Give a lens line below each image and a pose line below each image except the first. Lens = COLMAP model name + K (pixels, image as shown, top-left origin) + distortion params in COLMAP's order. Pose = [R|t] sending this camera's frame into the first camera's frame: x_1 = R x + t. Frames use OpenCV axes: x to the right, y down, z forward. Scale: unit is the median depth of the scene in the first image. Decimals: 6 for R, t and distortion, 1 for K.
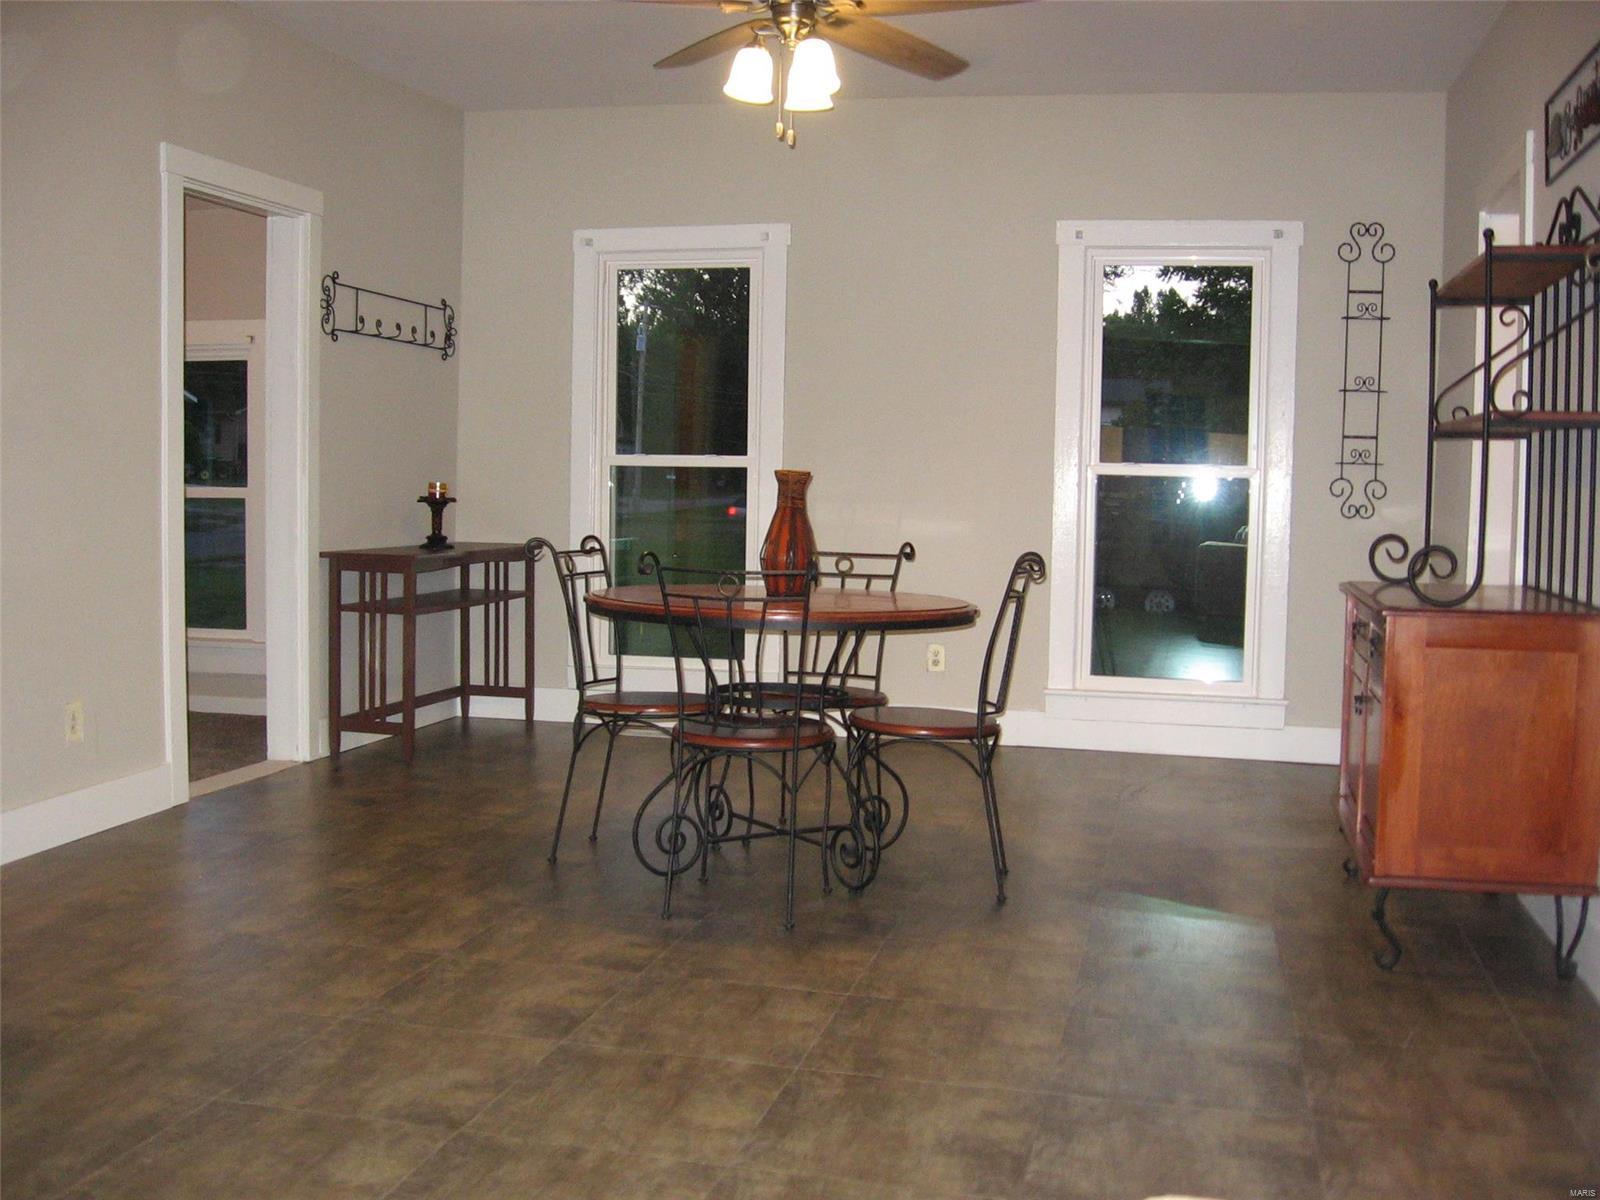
lens RADIAL K [[1673.0, 0, 805.6], [0, 1673.0, 604.1], [0, 0, 1]] dist [-0.131380, 0.059120]
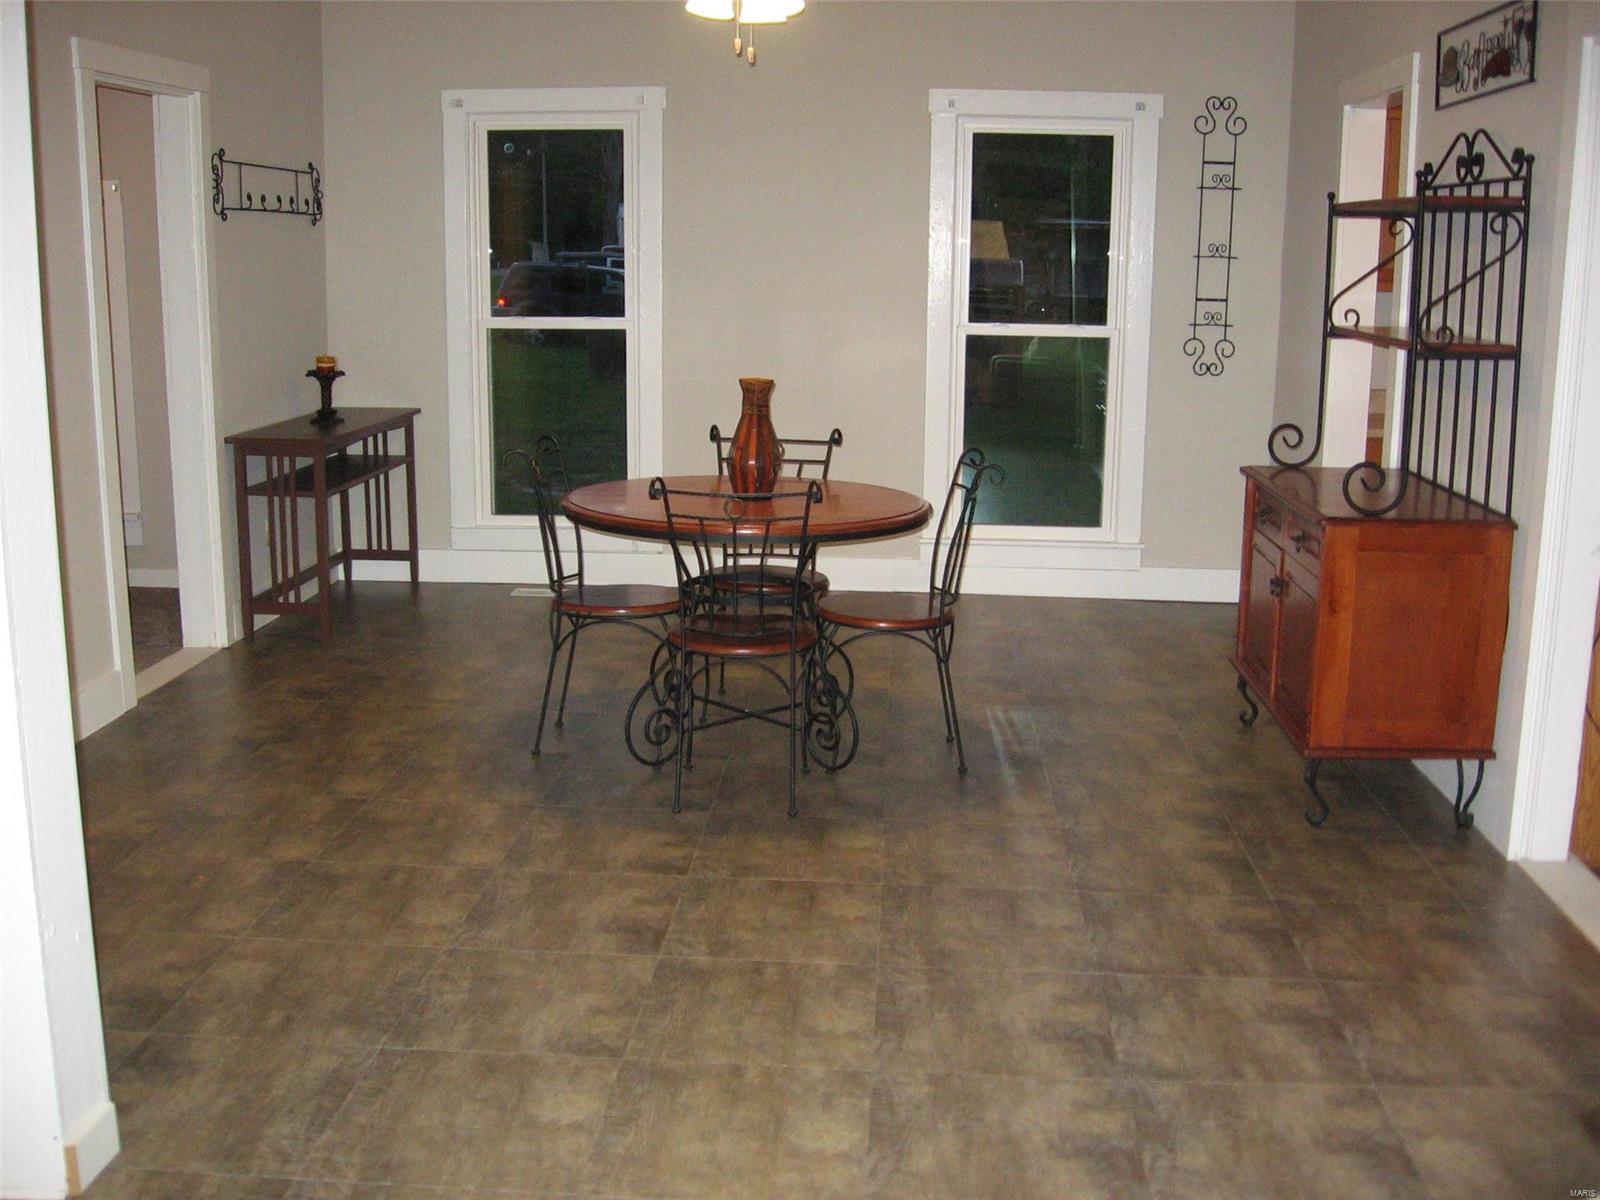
lens RADIAL K [[1673.0, 0, 805.6], [0, 1673.0, 604.1], [0, 0, 1]] dist [-0.131380, 0.059120]
pose [[0.985571, -0.042434, 0.163859, -0.155973], [0.019546, 0.990121, 0.138844, -0.084956], [-0.168132, -0.133638, 0.976664, -0.050475]]
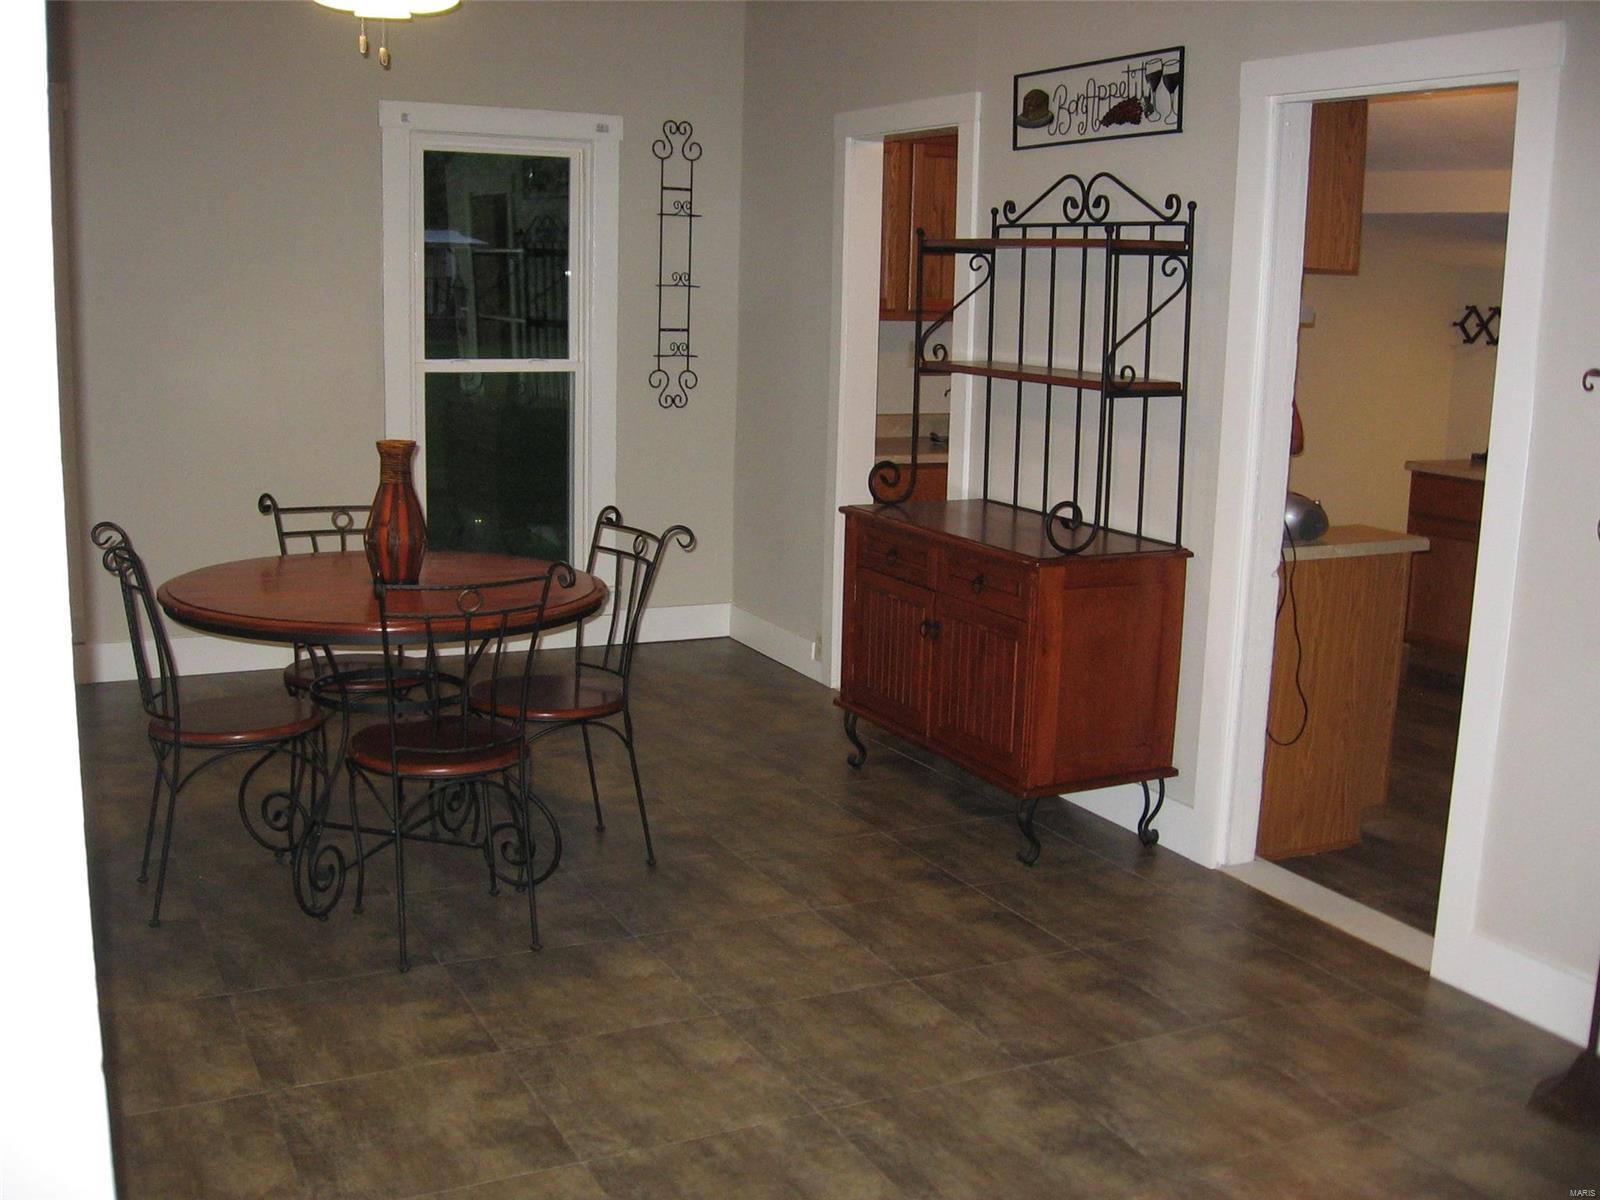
lens RADIAL K [[1673.0, 0, 805.6], [0, 1673.0, 604.1], [0, 0, 1]] dist [-0.131380, 0.059120]
pose [[0.764185, -0.121862, 0.633380, -0.411252], [0.035733, 0.988480, 0.147071, -0.116393], [-0.644006, -0.089757, 0.759737, 0.183738]]
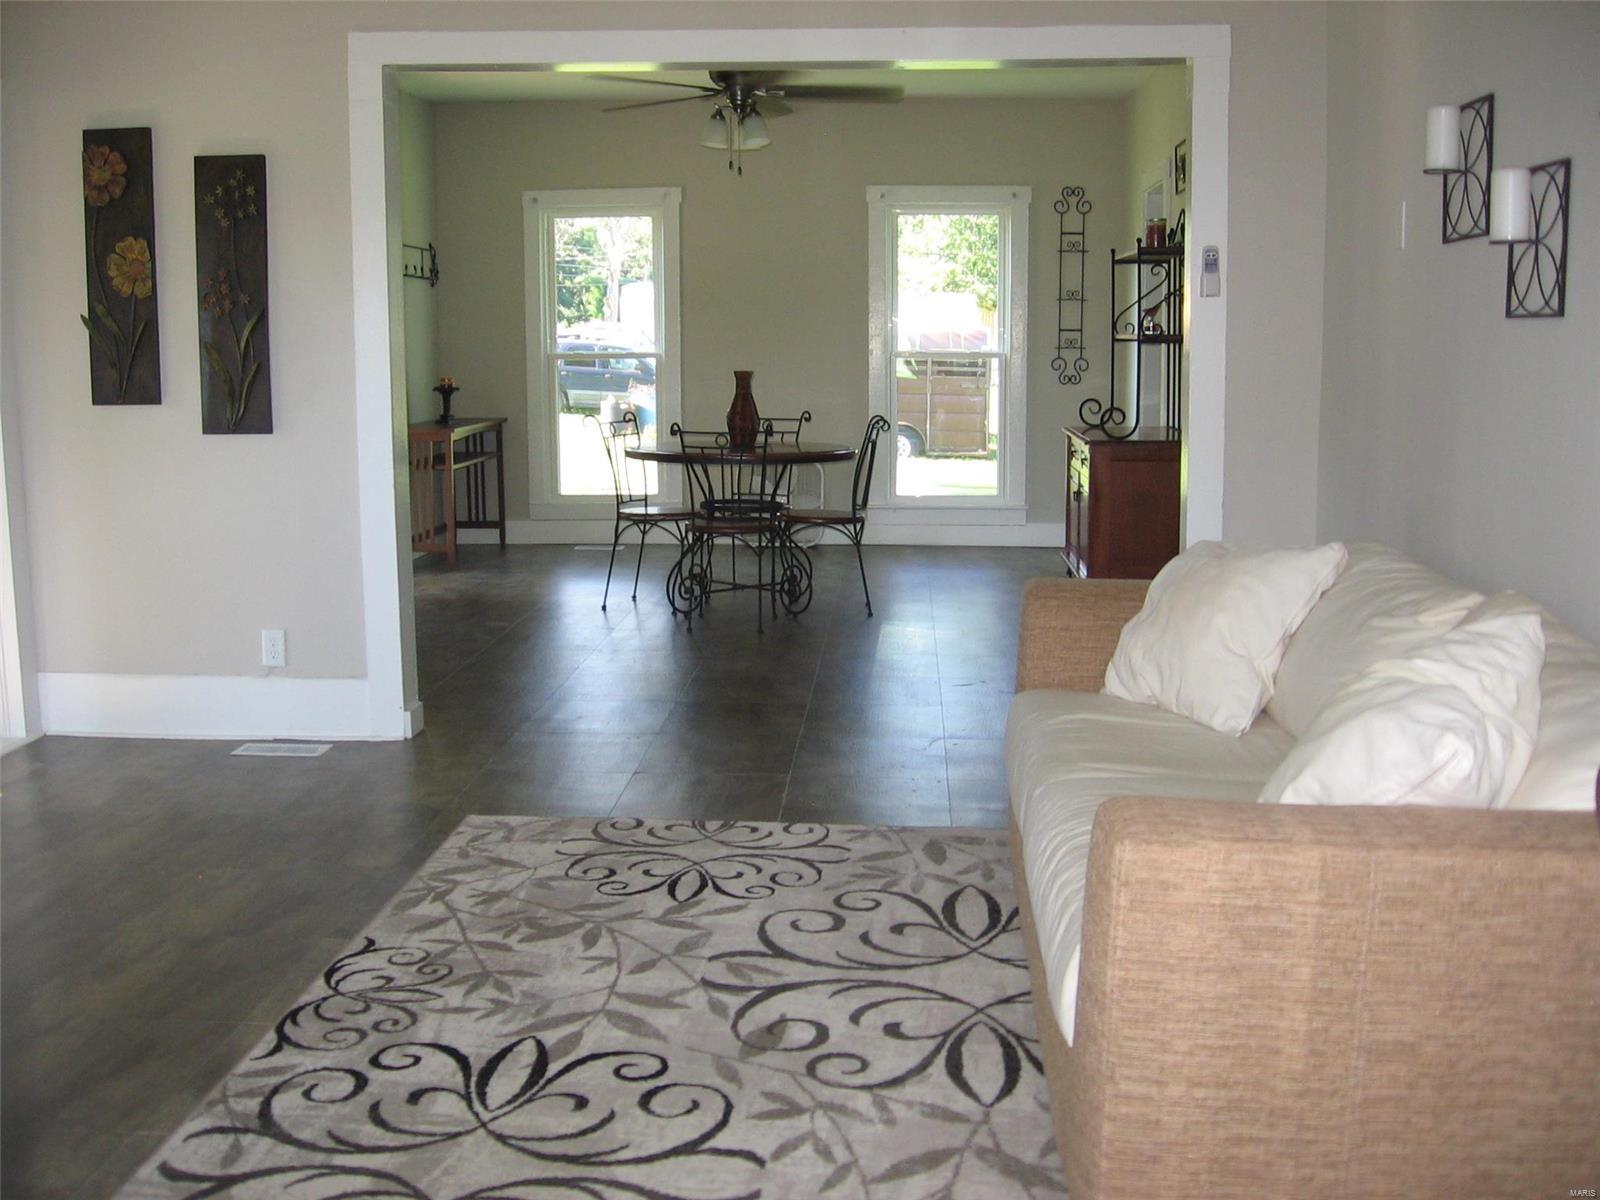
lens RADIAL K [[1673.0, 0, 805.6], [0, 1673.0, 604.1], [0, 0, 1]] dist [-0.131380, 0.059120]
pose [[0.984997, -0.049357, 0.165365, -0.238813], [0.034678, 0.995292, 0.090508, 0.003453], [-0.169054, -0.083416, 0.982071, -0.680366]]
